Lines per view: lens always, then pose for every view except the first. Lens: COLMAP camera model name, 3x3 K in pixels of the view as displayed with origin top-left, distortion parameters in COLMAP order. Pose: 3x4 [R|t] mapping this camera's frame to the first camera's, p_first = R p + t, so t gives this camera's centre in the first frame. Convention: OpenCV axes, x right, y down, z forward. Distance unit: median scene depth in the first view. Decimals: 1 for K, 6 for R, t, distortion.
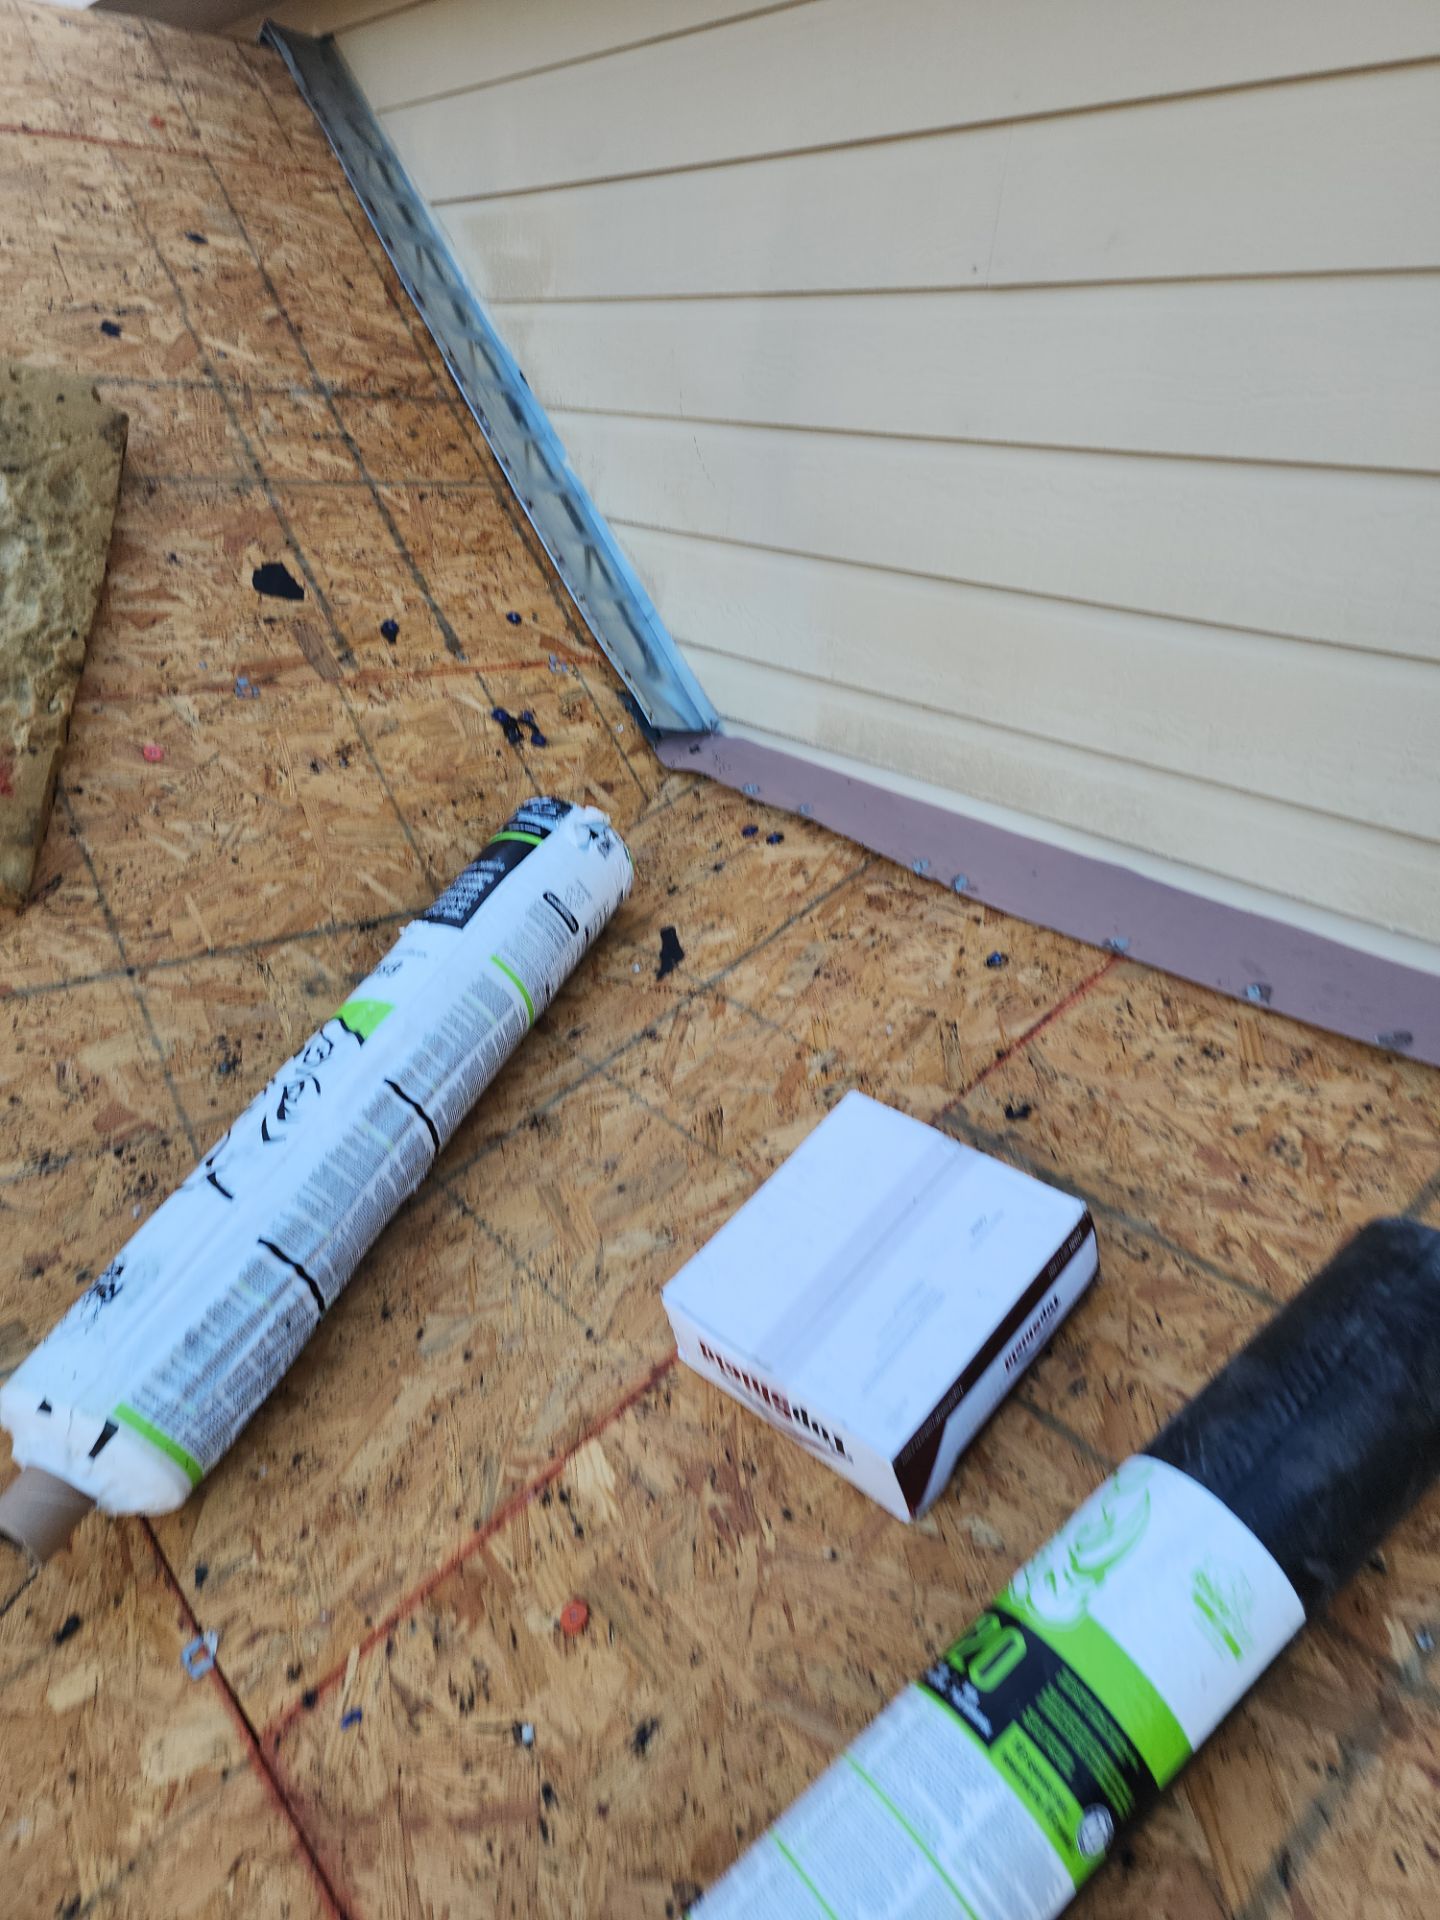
lens RADIAL K [[1269.3, 0, 729.9], [0, 1269.3, 971.9], [0, 0, 1]] dist [0.067124, -0.049811]
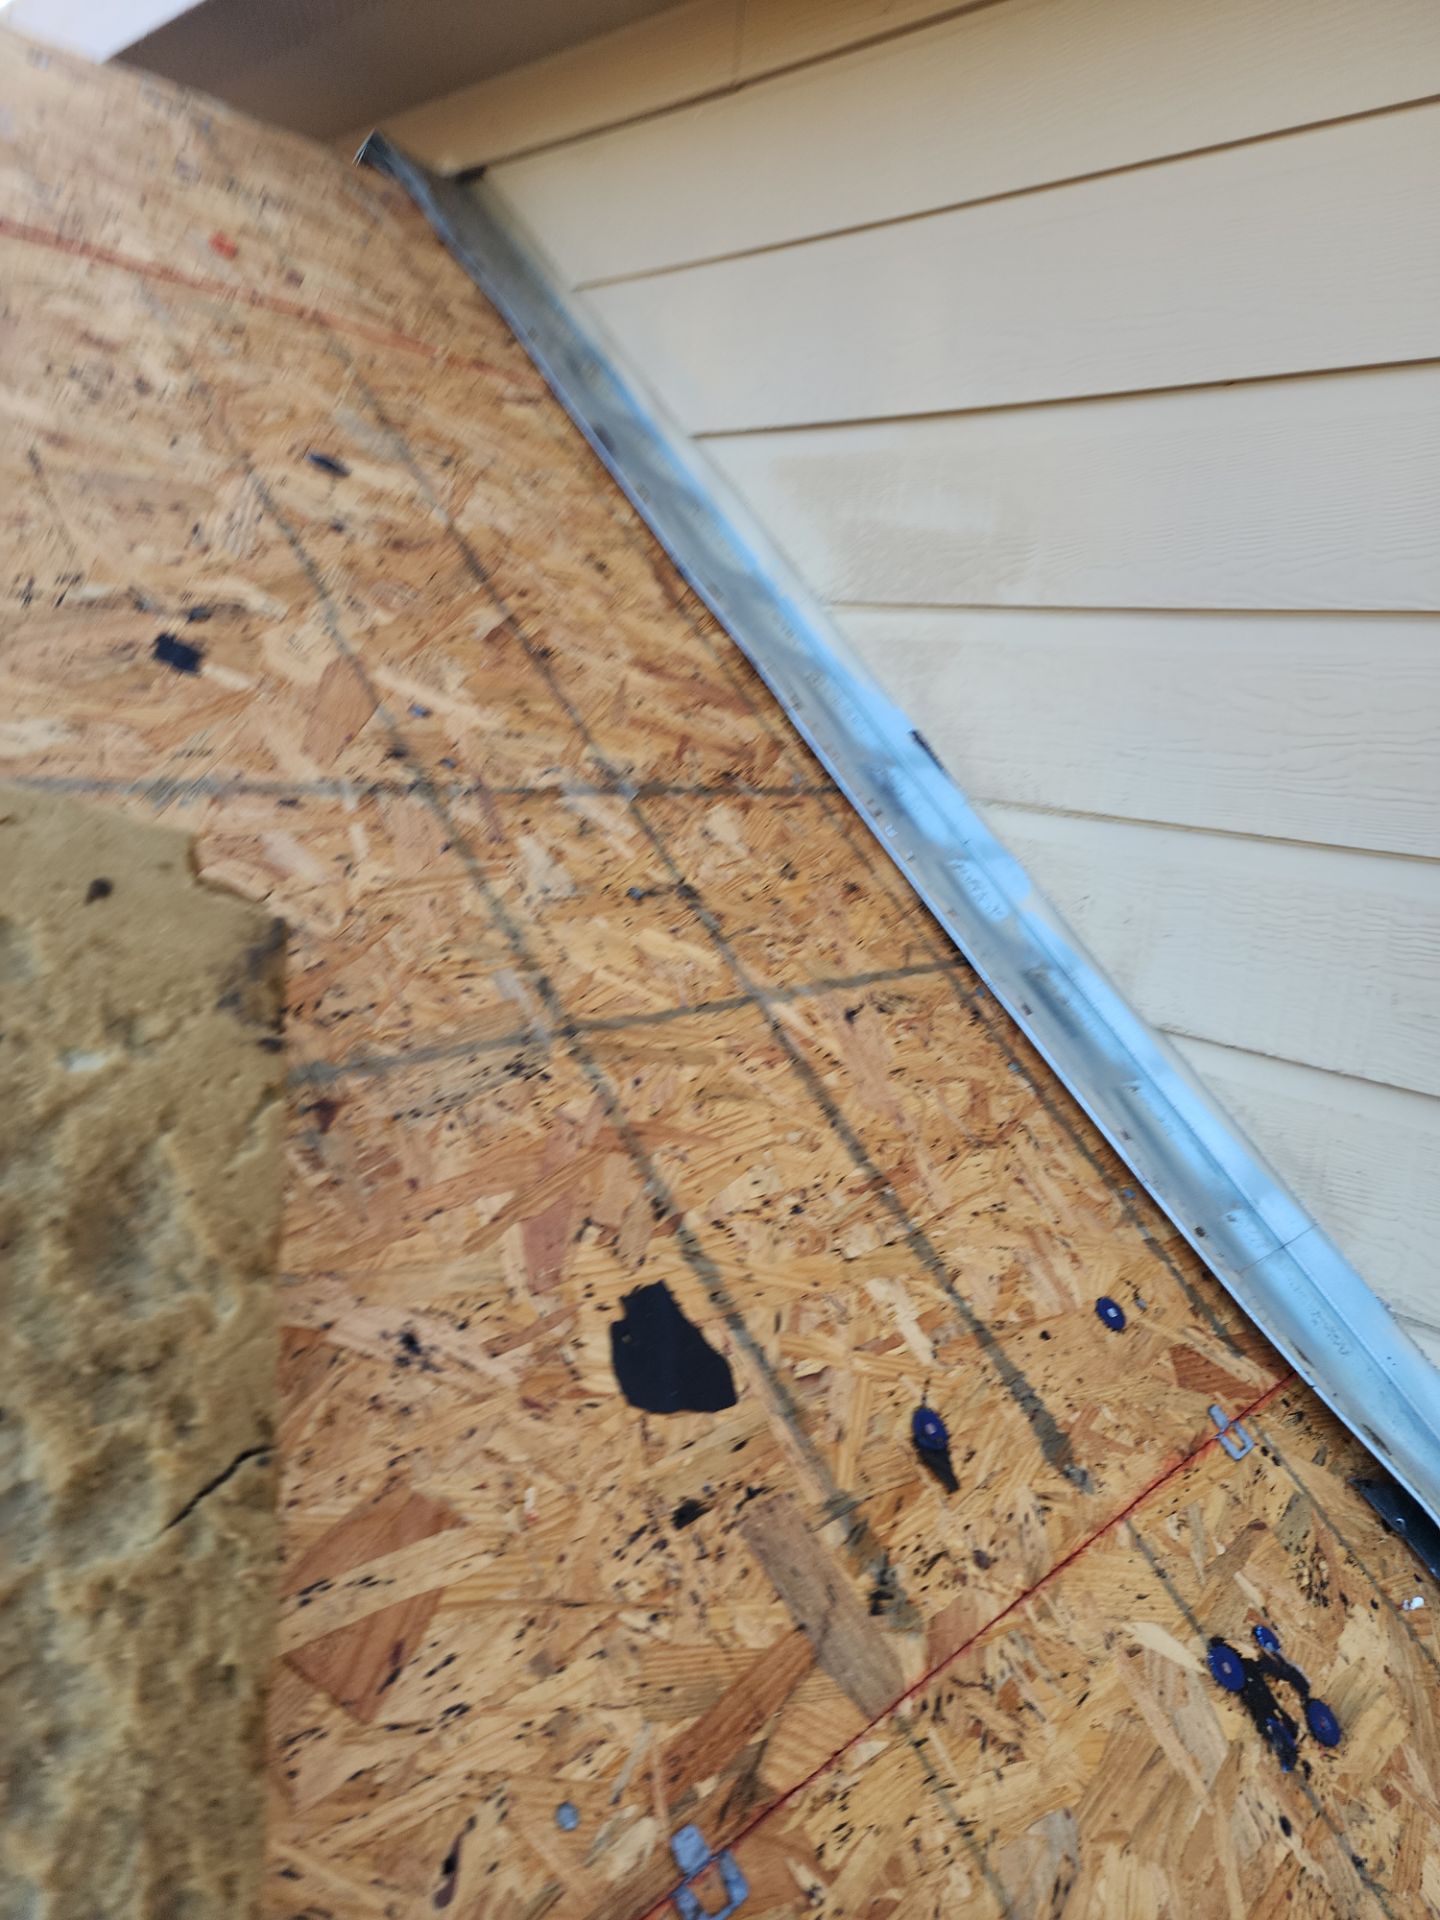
lens RADIAL K [[1269.3, 0, 689.1], [0, 1269.3, 1012.5], [0, 0, 1]] dist [0.067124, -0.049811]
pose [[0.992957, -0.000001, 0.118473, -0.349406], [0.018691, 0.987478, -0.156647, -0.306626], [-0.116989, 0.157758, 0.980523, 0.581718]]
